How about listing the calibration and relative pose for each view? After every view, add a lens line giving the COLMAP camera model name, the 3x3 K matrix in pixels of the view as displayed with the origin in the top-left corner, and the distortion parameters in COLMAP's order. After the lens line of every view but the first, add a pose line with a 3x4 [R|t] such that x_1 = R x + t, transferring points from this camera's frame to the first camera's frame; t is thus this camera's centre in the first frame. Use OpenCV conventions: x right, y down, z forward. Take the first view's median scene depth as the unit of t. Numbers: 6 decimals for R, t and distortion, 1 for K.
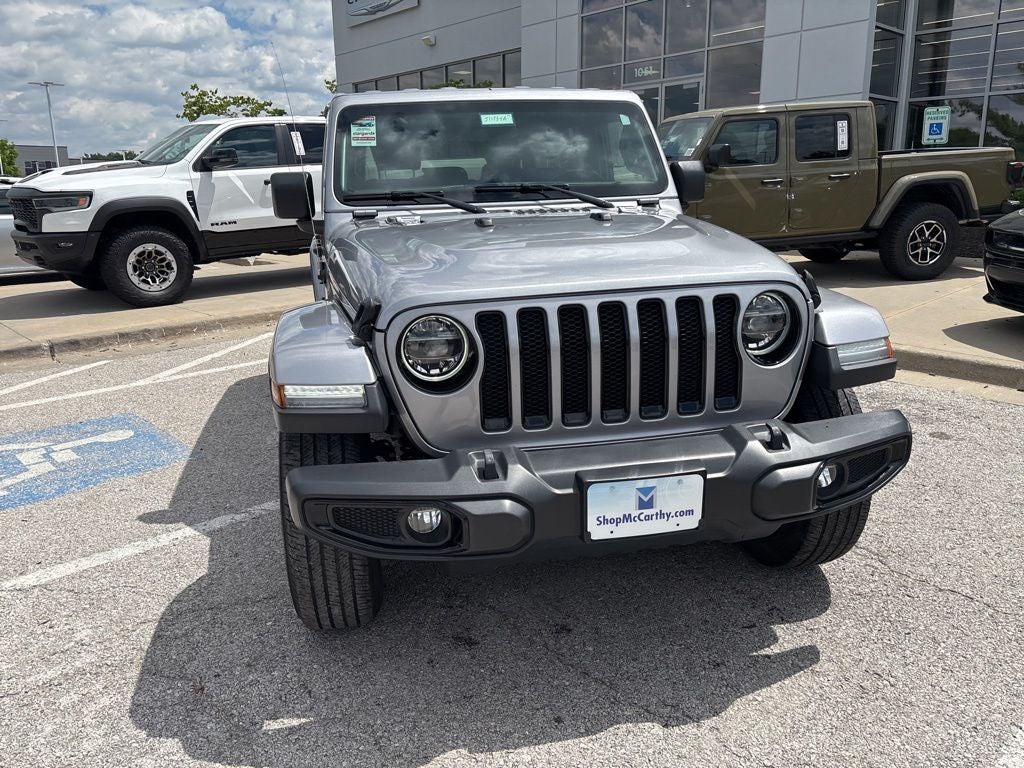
lens RADIAL K [[755.8, 0, 514.6], [0, 755.8, 427.0], [0, 0, 1]] dist [0.070791, -0.082321]
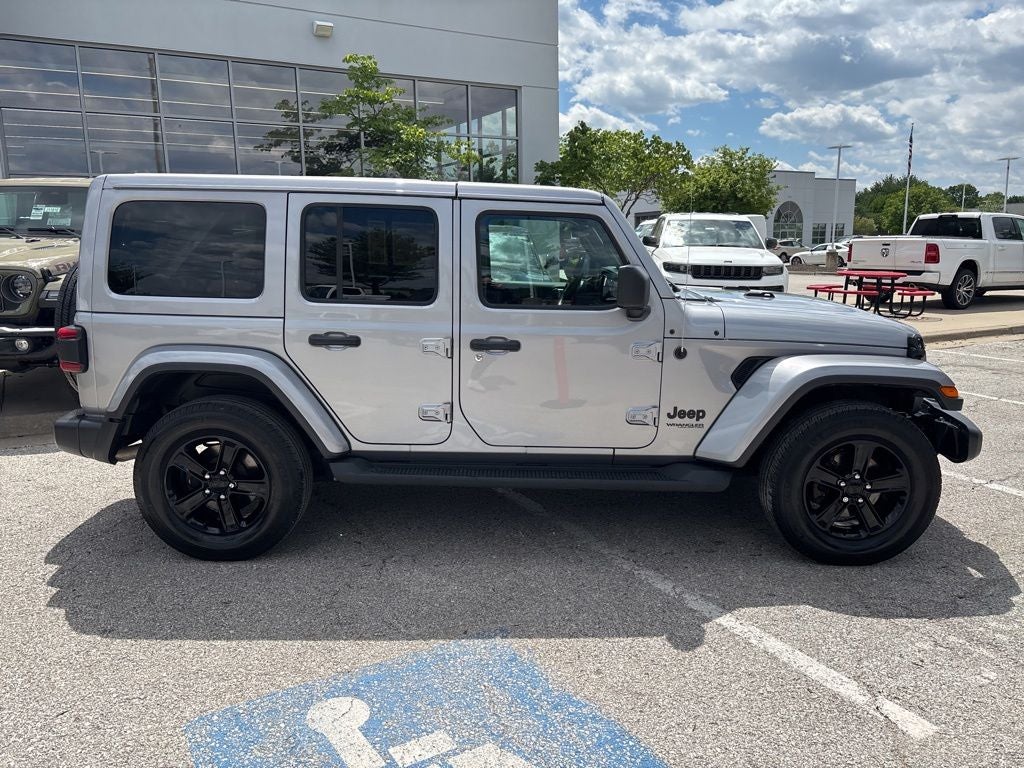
lens RADIAL K [[759.6, 0, 506.9], [0, 759.6, 418.0], [0, 0, 1]] dist [0.054740, -0.061326]
pose [[0.200515, -0.208597, 0.957226, -1.395230], [0.291878, 0.945419, 0.144883, -0.341581], [-0.935201, 0.250342, 0.250455, 0.957737]]
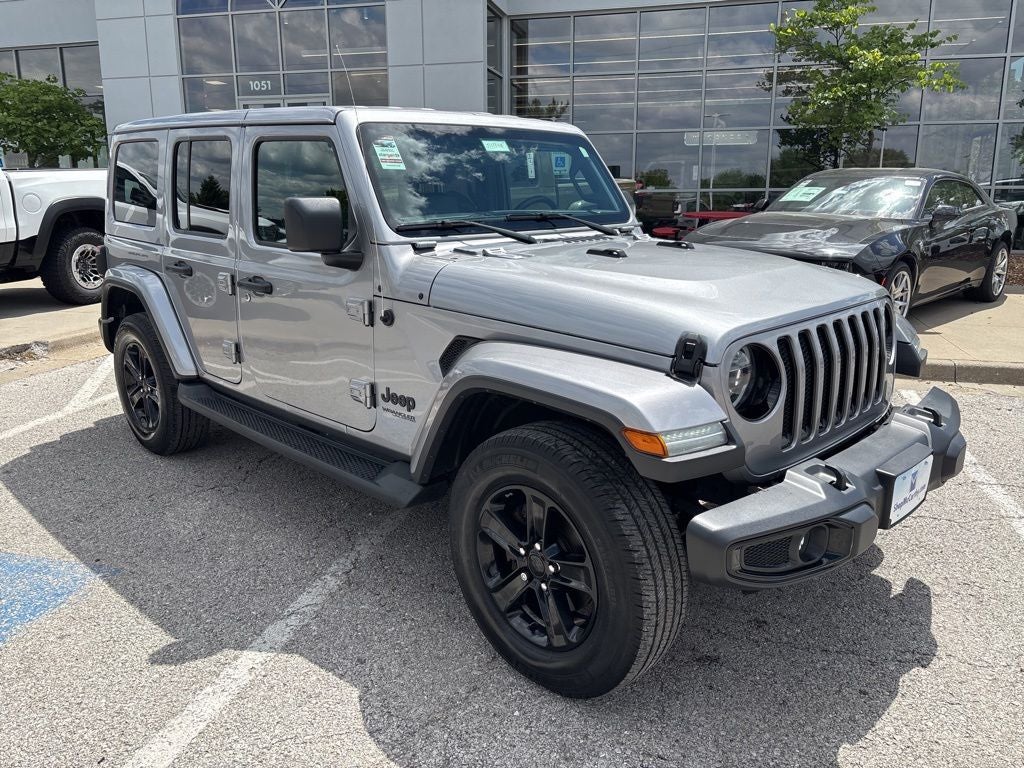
lens RADIAL K [[755.8, 0, 514.6], [0, 755.8, 427.0], [0, 0, 1]] dist [0.070791, -0.082321]
pose [[0.831487, -0.145663, 0.536108, -0.595303], [0.155666, 0.987444, 0.026859, -0.073031], [-0.533289, 0.061121, 0.843722, 0.192660]]
